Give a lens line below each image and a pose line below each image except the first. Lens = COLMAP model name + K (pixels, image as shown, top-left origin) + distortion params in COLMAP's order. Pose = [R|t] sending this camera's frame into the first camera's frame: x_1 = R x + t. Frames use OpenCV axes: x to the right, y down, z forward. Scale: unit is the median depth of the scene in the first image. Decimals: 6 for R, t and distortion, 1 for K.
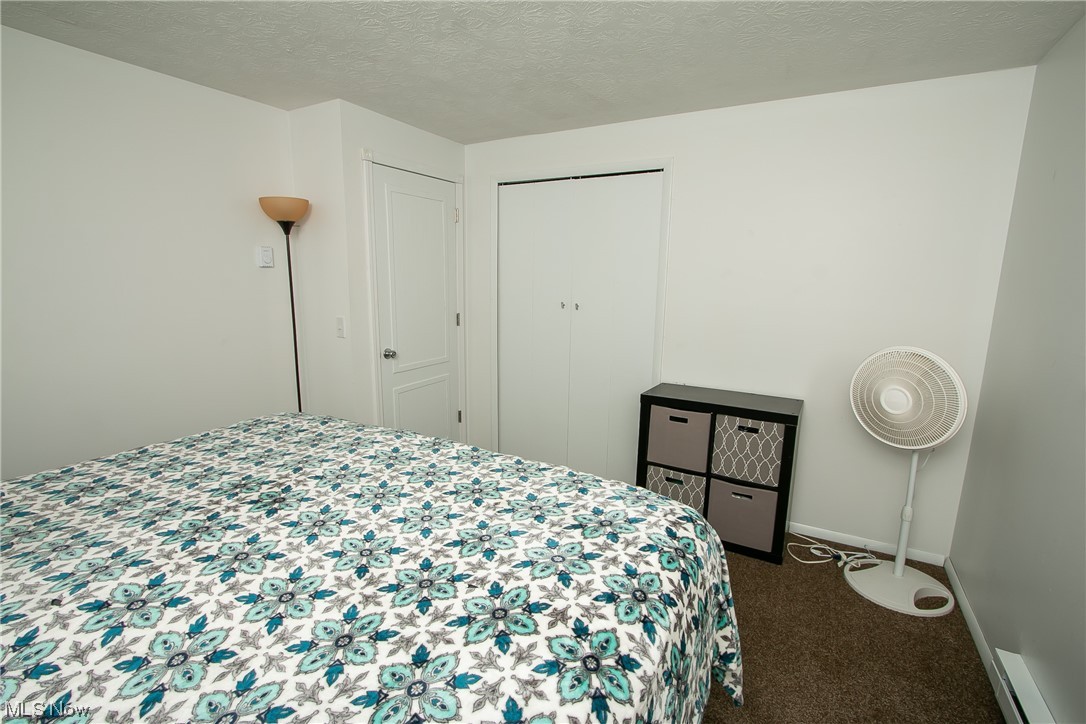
lens RADIAL K [[500.2, 0, 539.9], [0, 500.2, 359.3], [0, 0, 1]] dist [-0.025966, 0.005590]
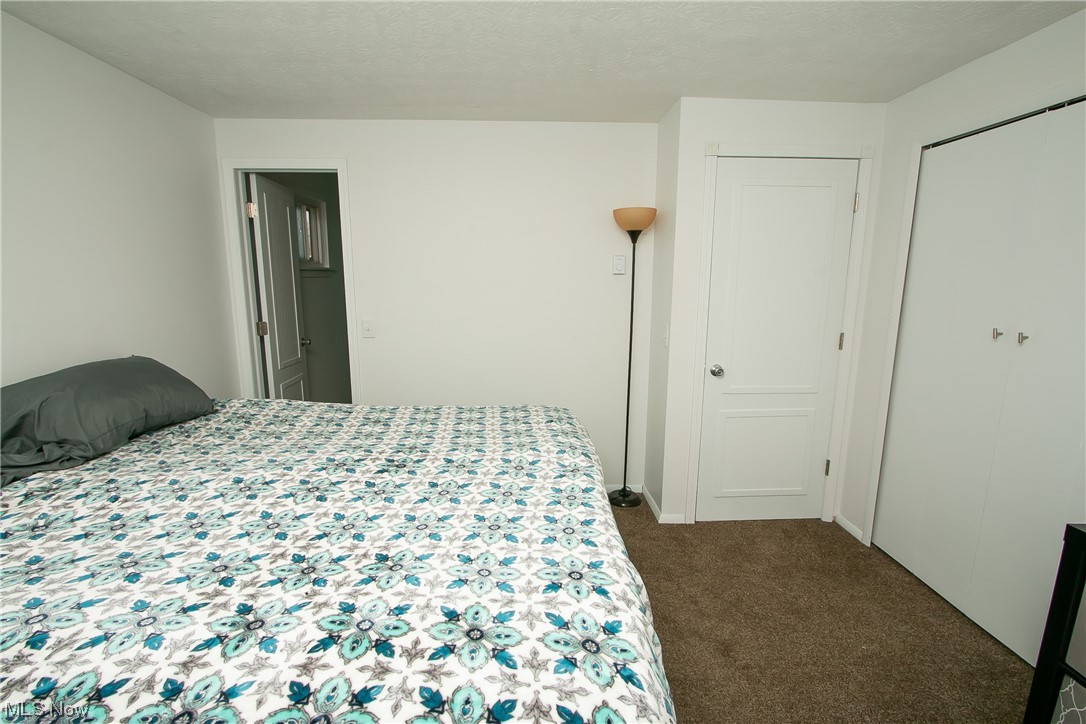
lens RADIAL K [[500.2, 0, 542.3], [0, 500.2, 365.8], [0, 0, 1]] dist [-0.025966, 0.005590]
pose [[0.524125, 0.137848, -0.840411, 0.596465], [-0.141002, 0.987240, 0.073995, -0.089306], [0.839888, 0.079717, 0.536874, 0.564907]]
